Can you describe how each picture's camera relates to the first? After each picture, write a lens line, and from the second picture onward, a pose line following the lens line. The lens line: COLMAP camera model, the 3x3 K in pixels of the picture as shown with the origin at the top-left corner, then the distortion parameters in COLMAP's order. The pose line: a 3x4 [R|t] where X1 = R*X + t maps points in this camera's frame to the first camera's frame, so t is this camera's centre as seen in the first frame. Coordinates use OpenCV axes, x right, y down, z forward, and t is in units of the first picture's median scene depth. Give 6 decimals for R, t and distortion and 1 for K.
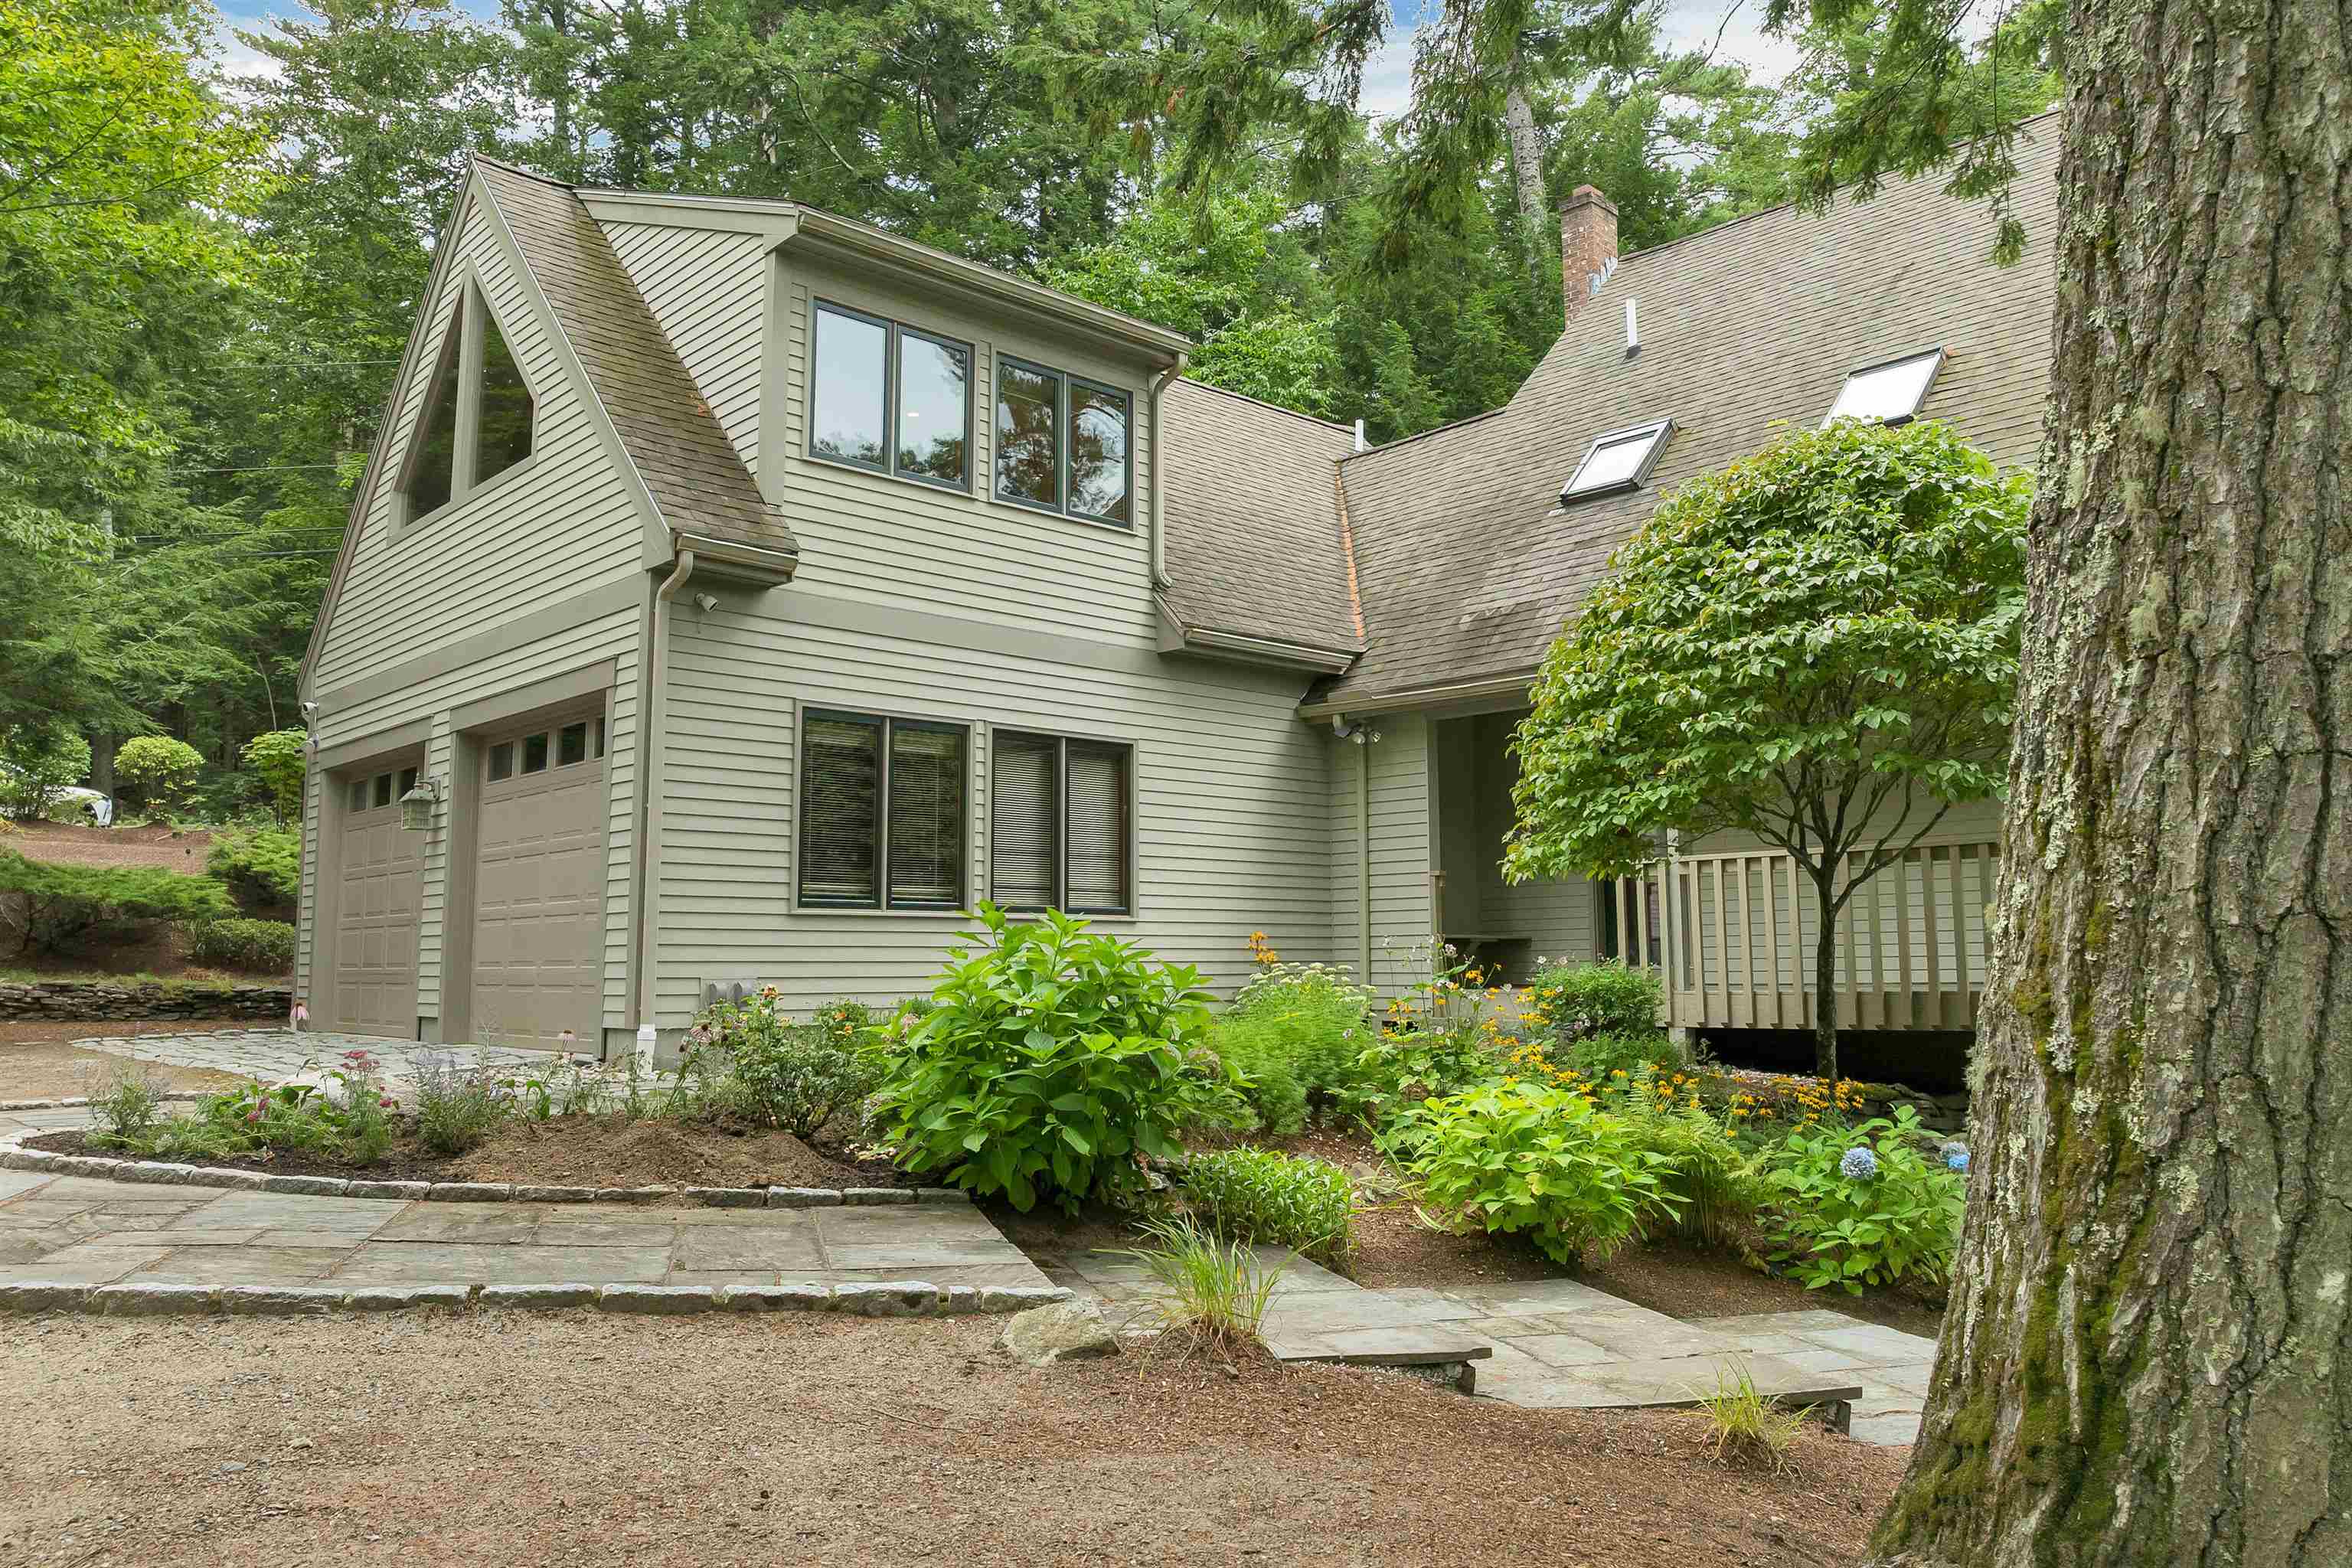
lens RADIAL K [[1705.2, 0, 1176.0], [0, 1705.2, 784.0], [0, 0, 1]] dist [-0.034735, -0.000672]
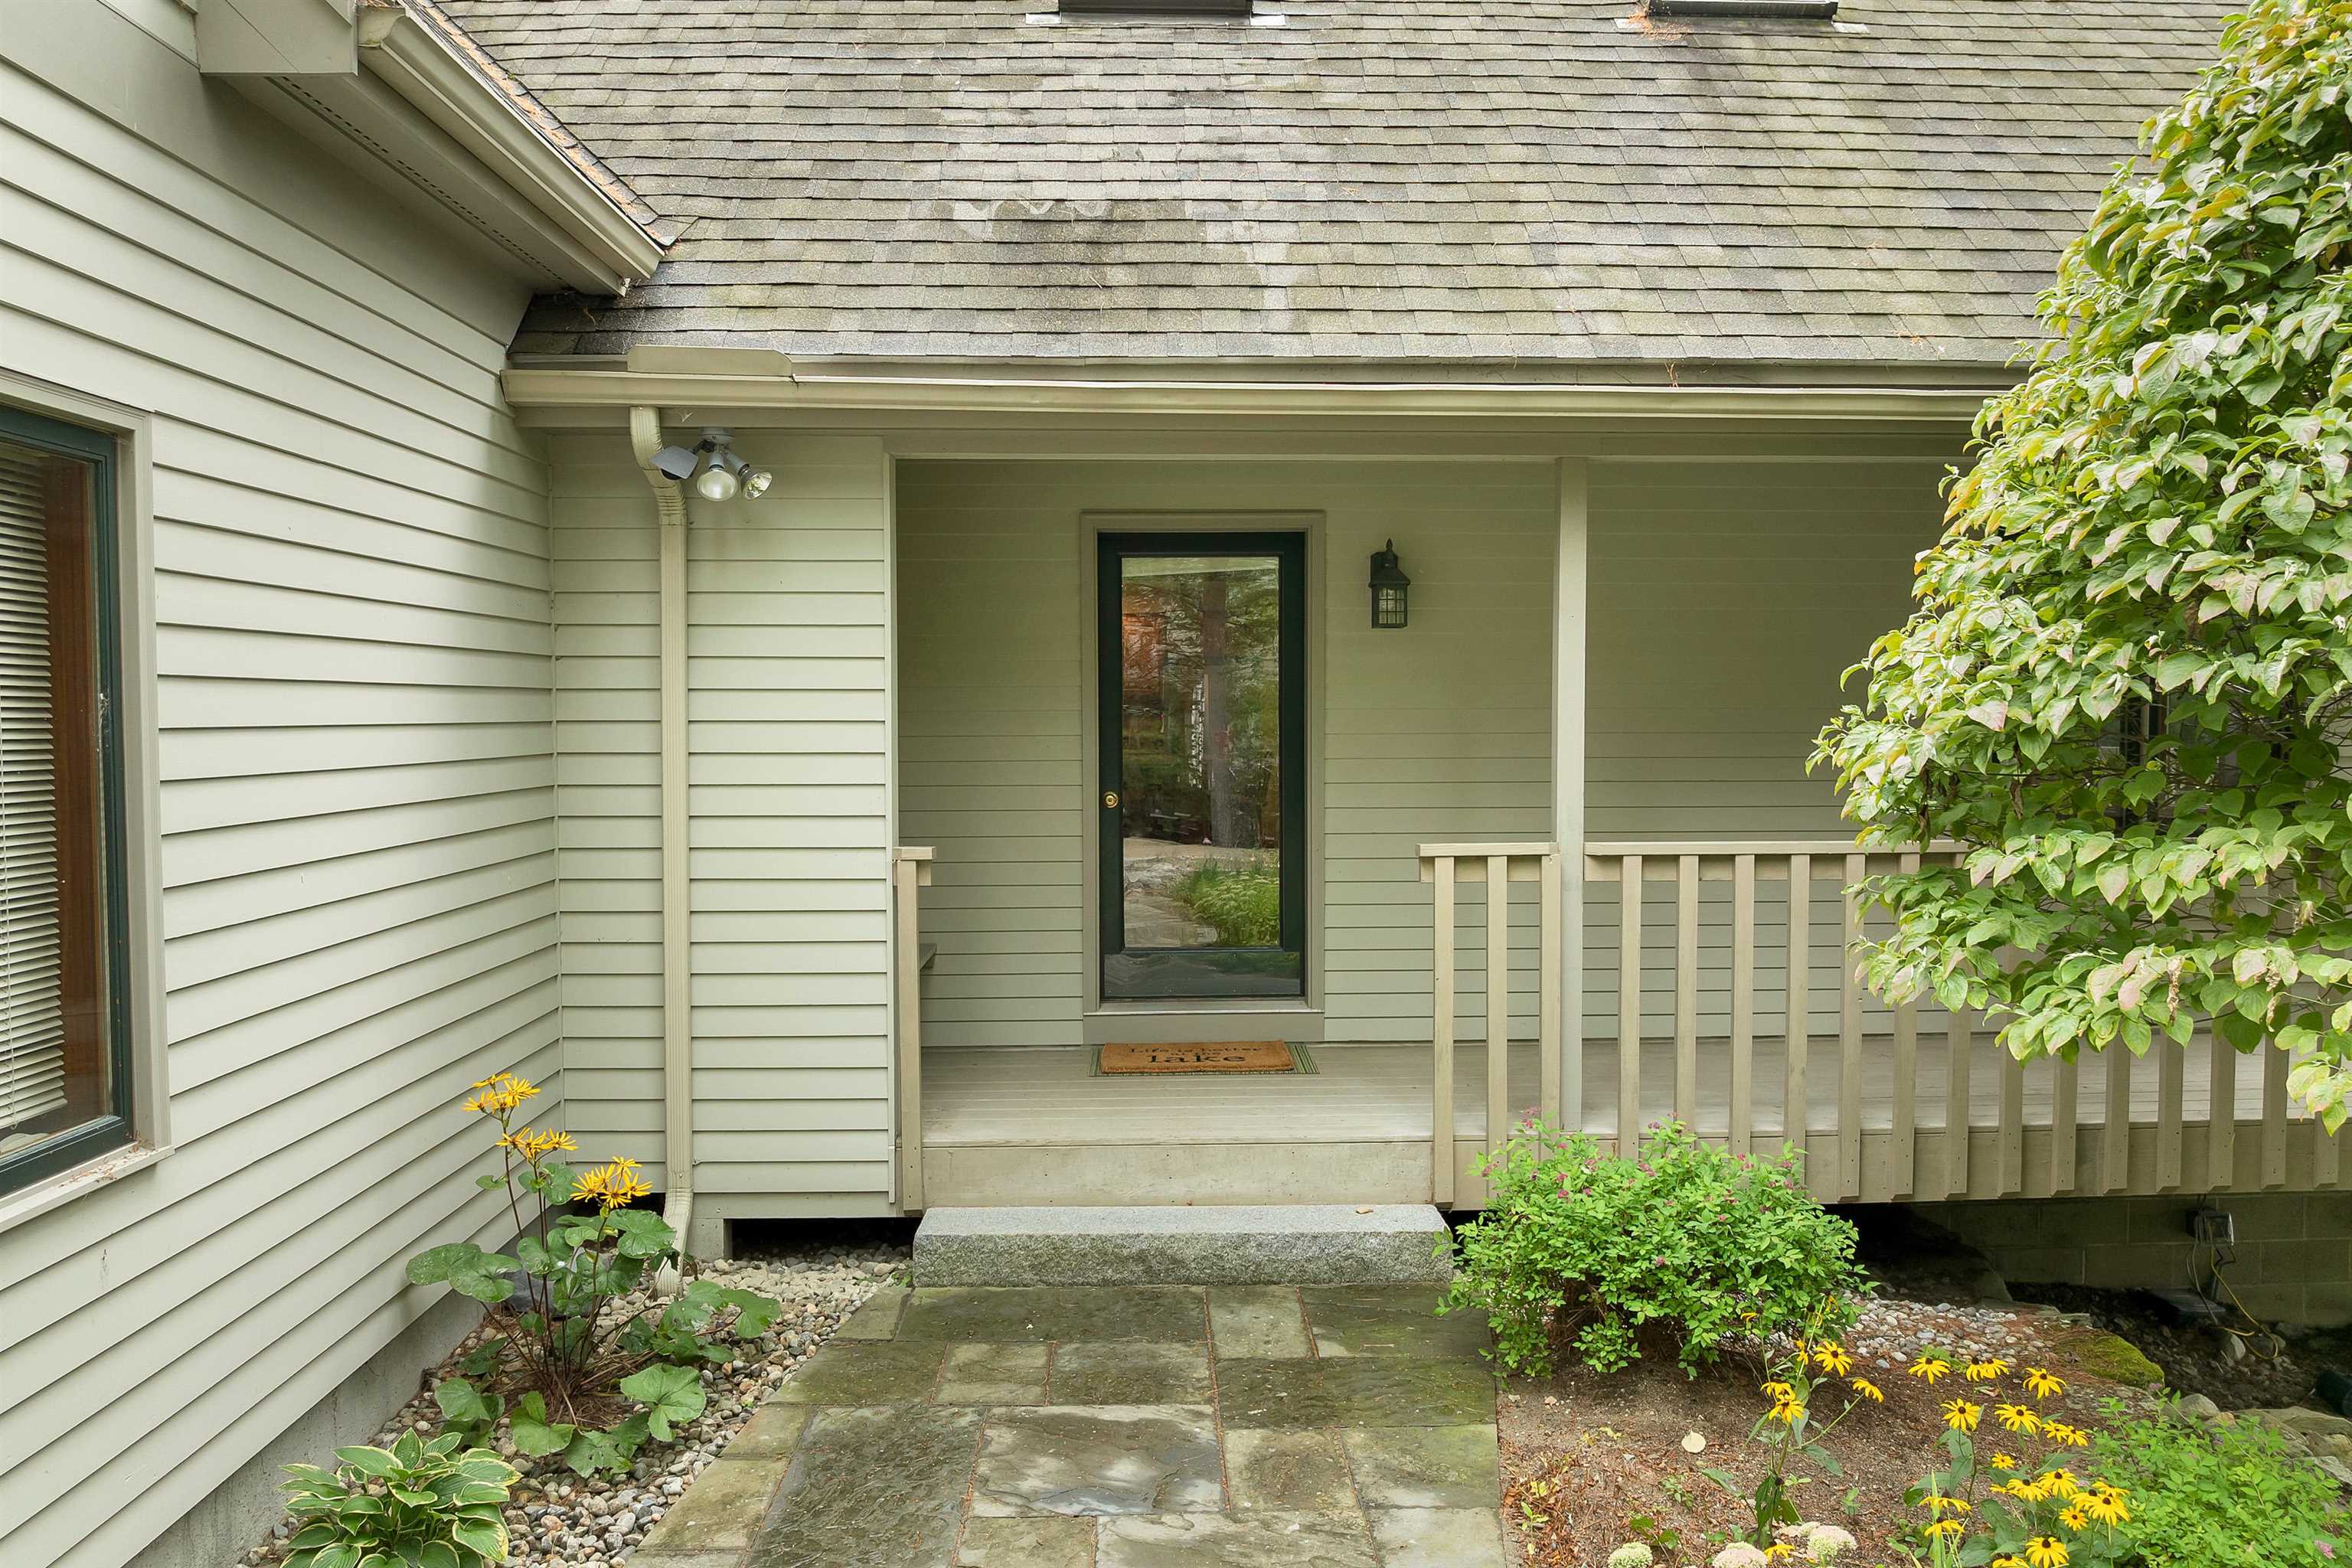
lens RADIAL K [[1705.2, 0, 1176.0], [0, 1705.2, 784.0], [0, 0, 1]] dist [-0.034735, -0.000672]
pose [[0.665959, -0.029531, 0.745404, -0.098260], [-0.085909, 0.989532, 0.115956, -0.013973], [-0.741025, -0.141259, 0.656451, 0.683213]]
